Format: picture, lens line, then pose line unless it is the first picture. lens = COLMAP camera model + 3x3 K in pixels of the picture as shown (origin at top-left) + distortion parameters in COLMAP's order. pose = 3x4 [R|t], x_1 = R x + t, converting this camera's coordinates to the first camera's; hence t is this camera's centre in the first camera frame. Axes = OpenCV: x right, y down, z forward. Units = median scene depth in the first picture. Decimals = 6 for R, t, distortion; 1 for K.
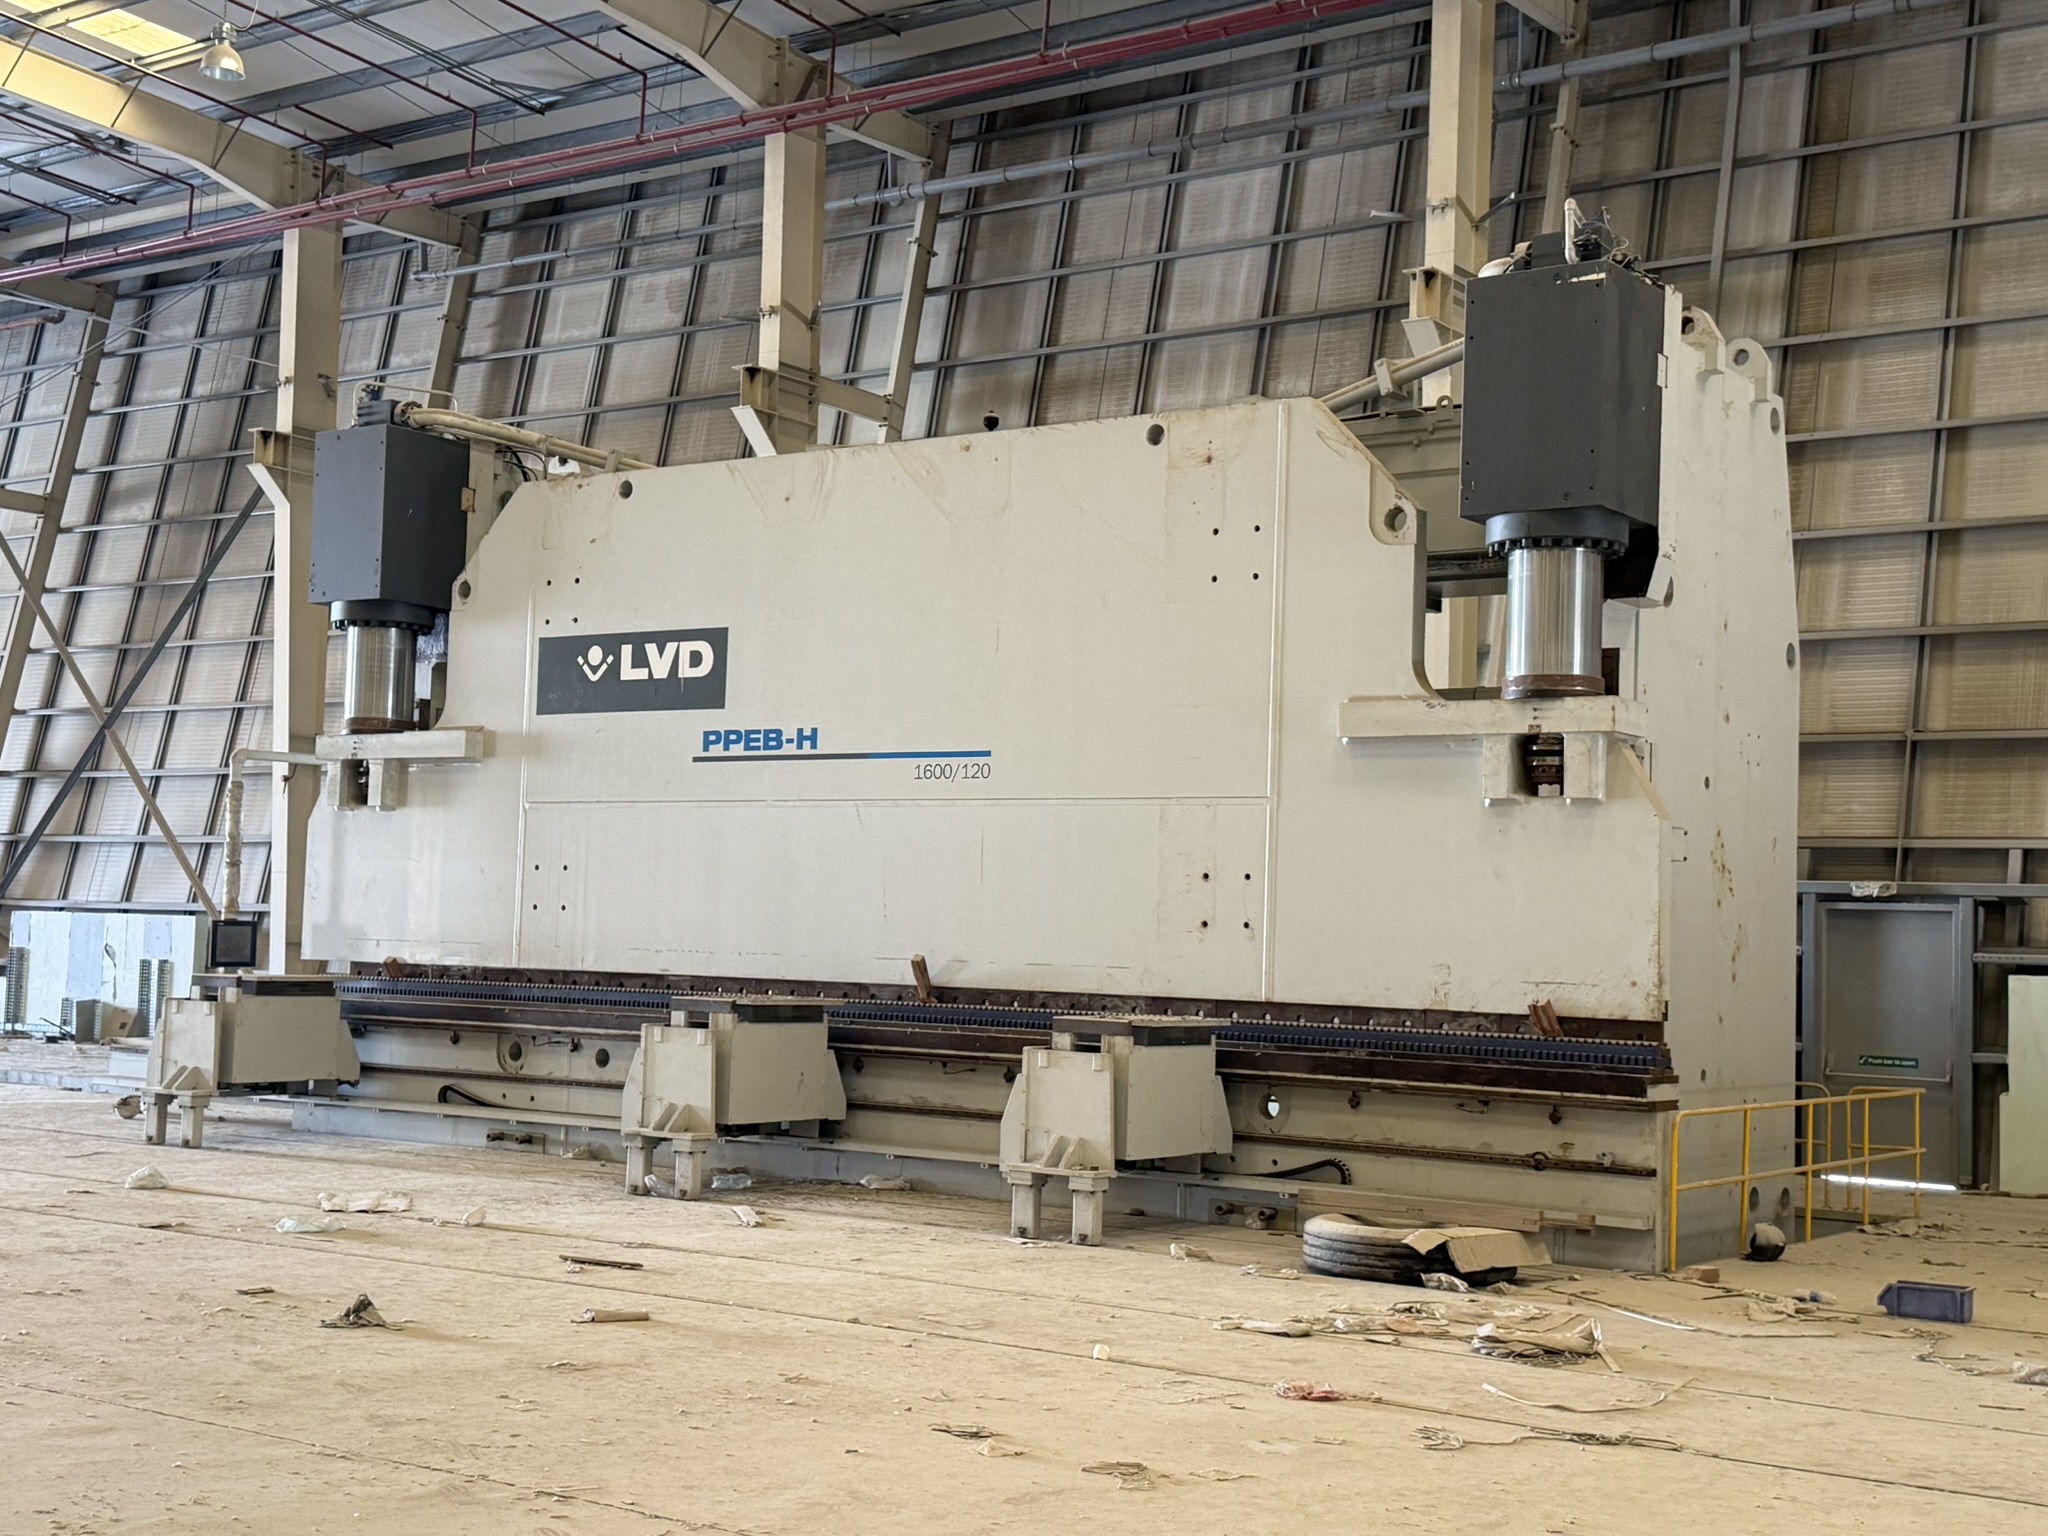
lens RADIAL K [[2512.8, 0, 1024.0], [0, 2512.8, 768.0], [0, 0, 1]] dist [0.243587, -0.605860]
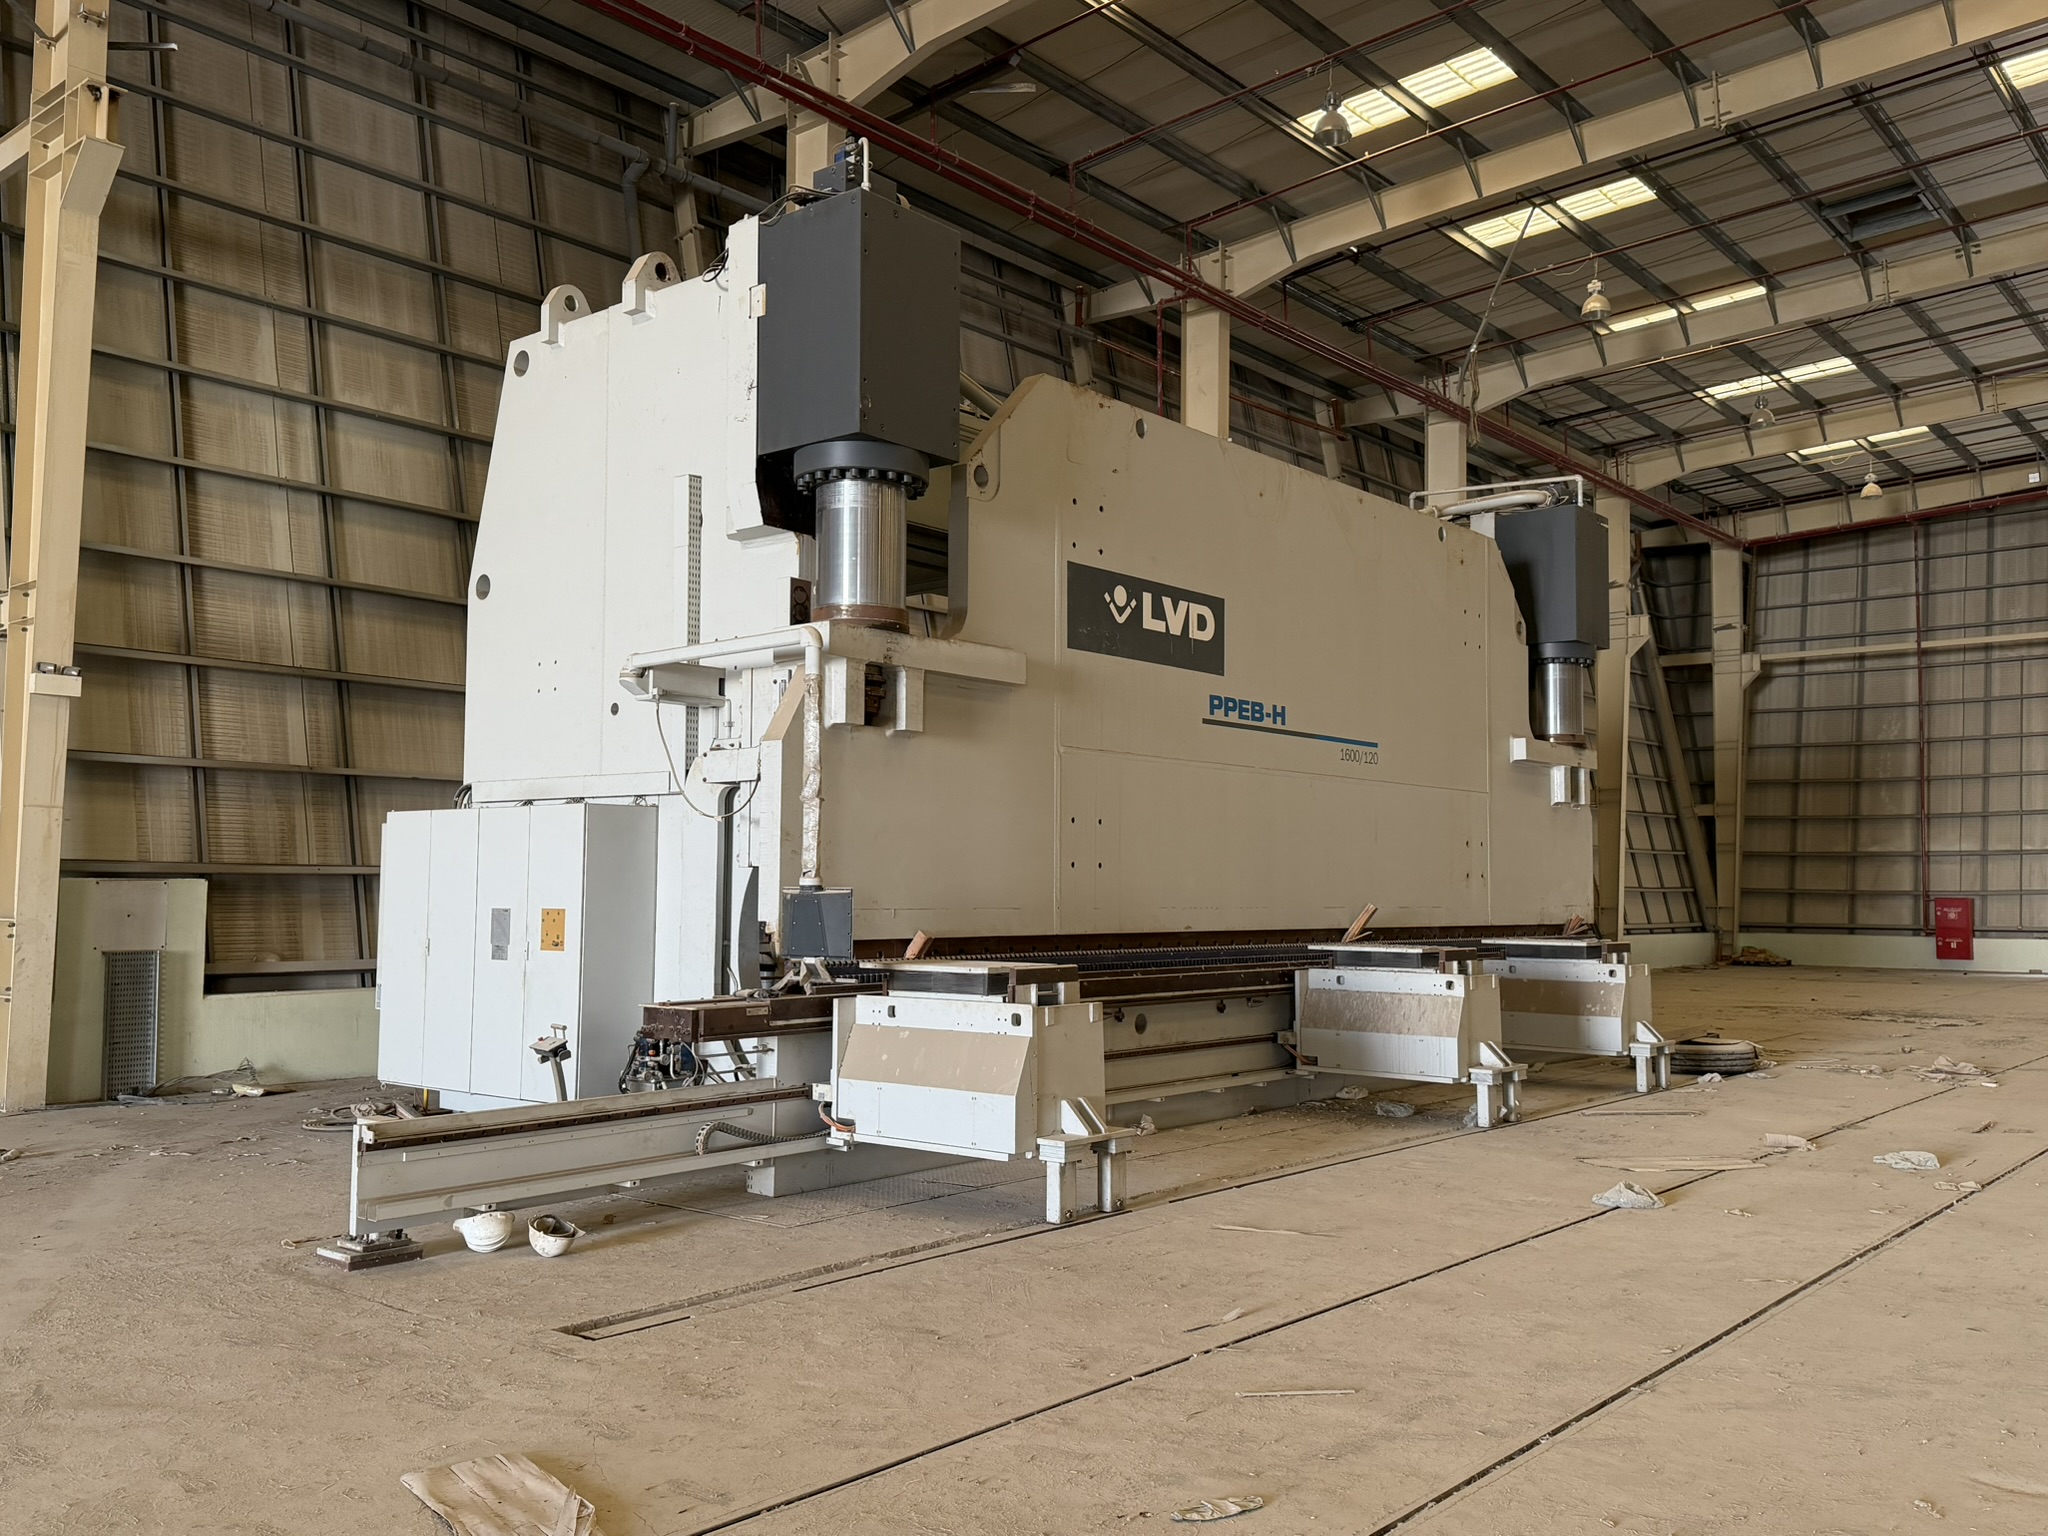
lens RADIAL K [[1715.9, 0, 1024.0], [0, 1715.9, 768.0], [0, 0, 1]] dist [0.143712, -0.284845]
pose [[0.080010, 0.041863, 0.995915, -0.804734], [-0.068655, 0.996976, -0.036392, 0.044633], [-0.994427, -0.065463, 0.082642, 0.981642]]
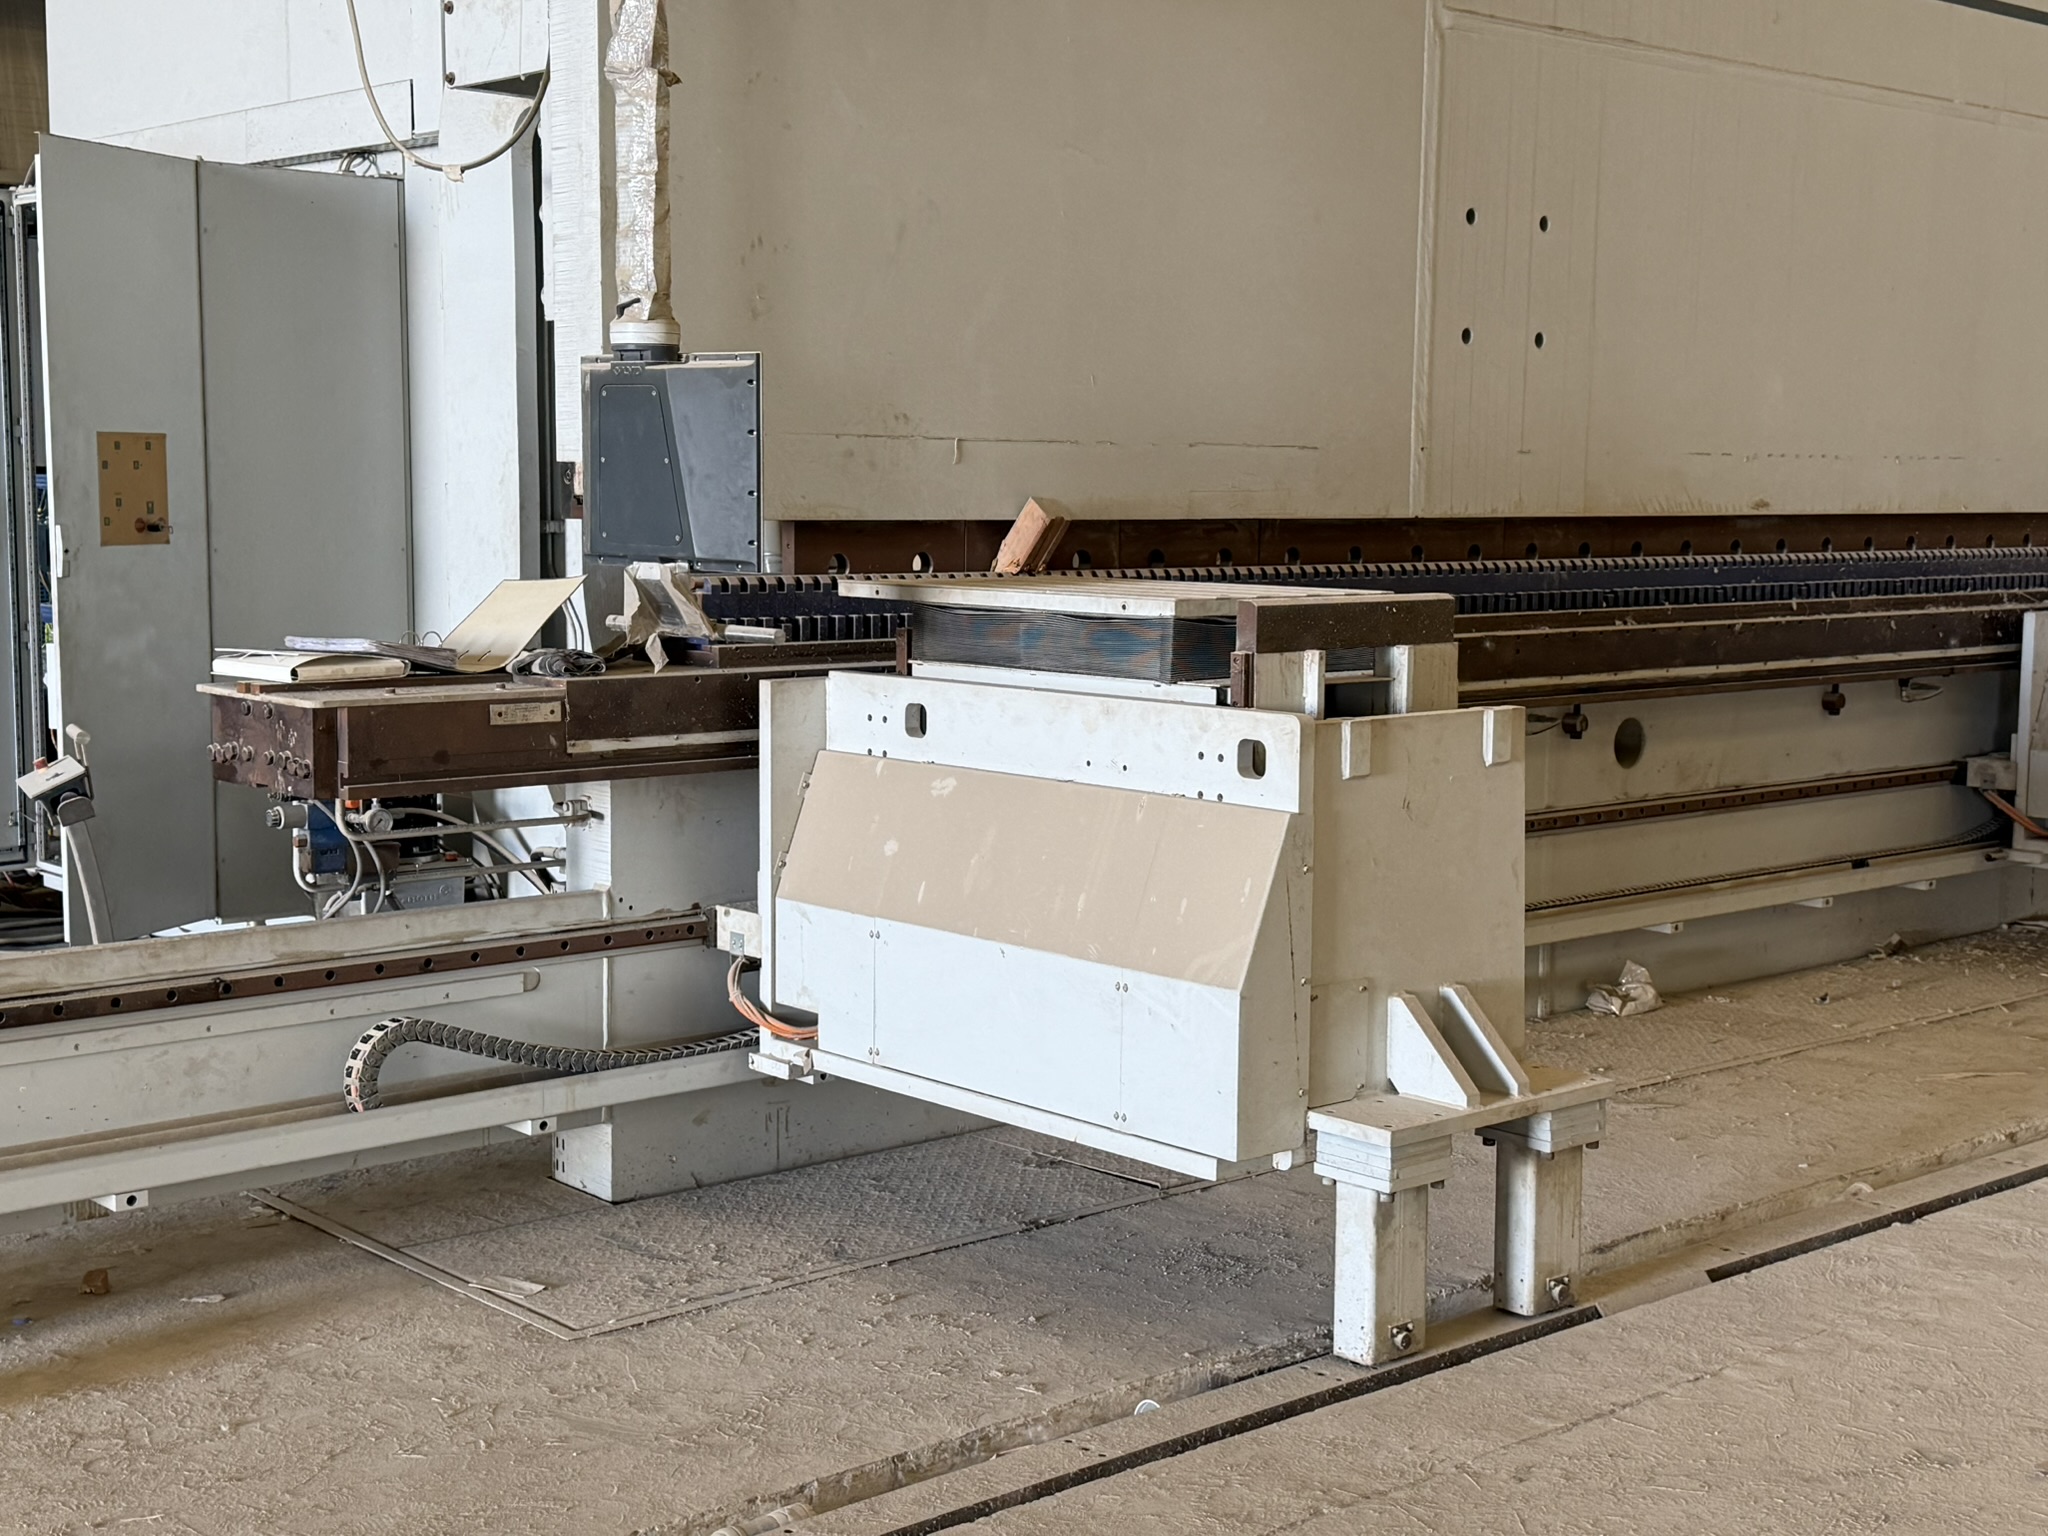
lens RADIAL K [[2684.6, 0, 1024.0], [0, 2684.6, 768.0], [0, 0, 1]] dist [0.145077, -0.011743]
pose [[0.225096, -0.131920, 0.965365, -0.572598], [-0.068749, 0.986172, 0.150793, 0.062026], [-0.971908, -0.100311, 0.212914, 0.986574]]
